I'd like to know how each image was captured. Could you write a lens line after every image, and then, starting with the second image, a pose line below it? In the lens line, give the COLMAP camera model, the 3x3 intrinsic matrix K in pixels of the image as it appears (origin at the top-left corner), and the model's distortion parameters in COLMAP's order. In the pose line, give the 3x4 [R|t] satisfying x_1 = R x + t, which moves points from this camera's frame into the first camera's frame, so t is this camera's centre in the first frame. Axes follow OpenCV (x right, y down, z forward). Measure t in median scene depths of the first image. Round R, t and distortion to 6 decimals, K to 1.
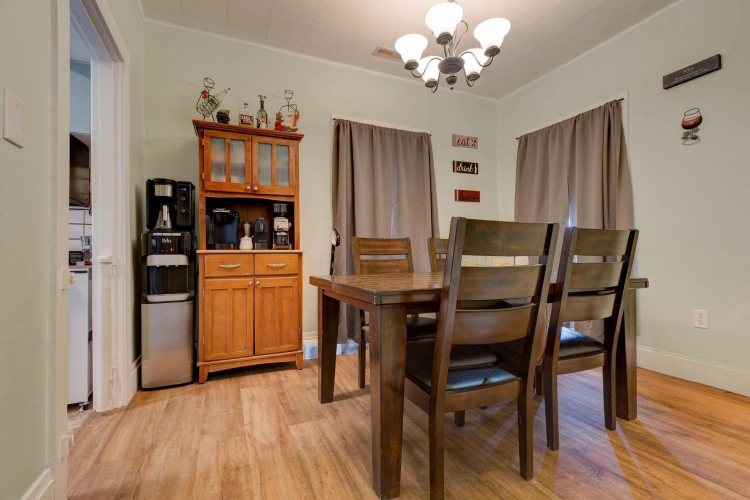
lens RADIAL K [[337.5, 0, 375.0], [0, 337.5, 250.0], [0, 0, 1]] dist [-0.001718, -0.000203]
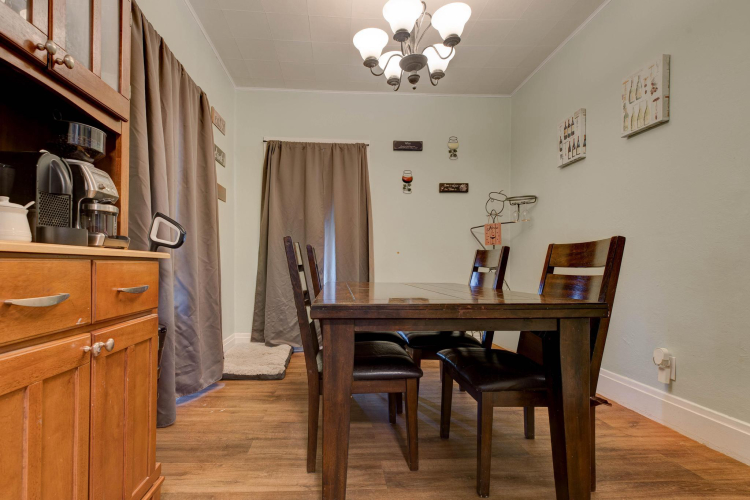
lens RADIAL K [[357.4, 0, 349.0], [0, 357.4, 265.1], [0, 0, 1]] dist [0.000002, -0.000069]
pose [[0.355397, 0.010395, 0.934658, -0.612940], [-0.016476, 0.999852, -0.004856, 0.015795], [-0.934570, -0.013674, 0.355515, 0.650322]]
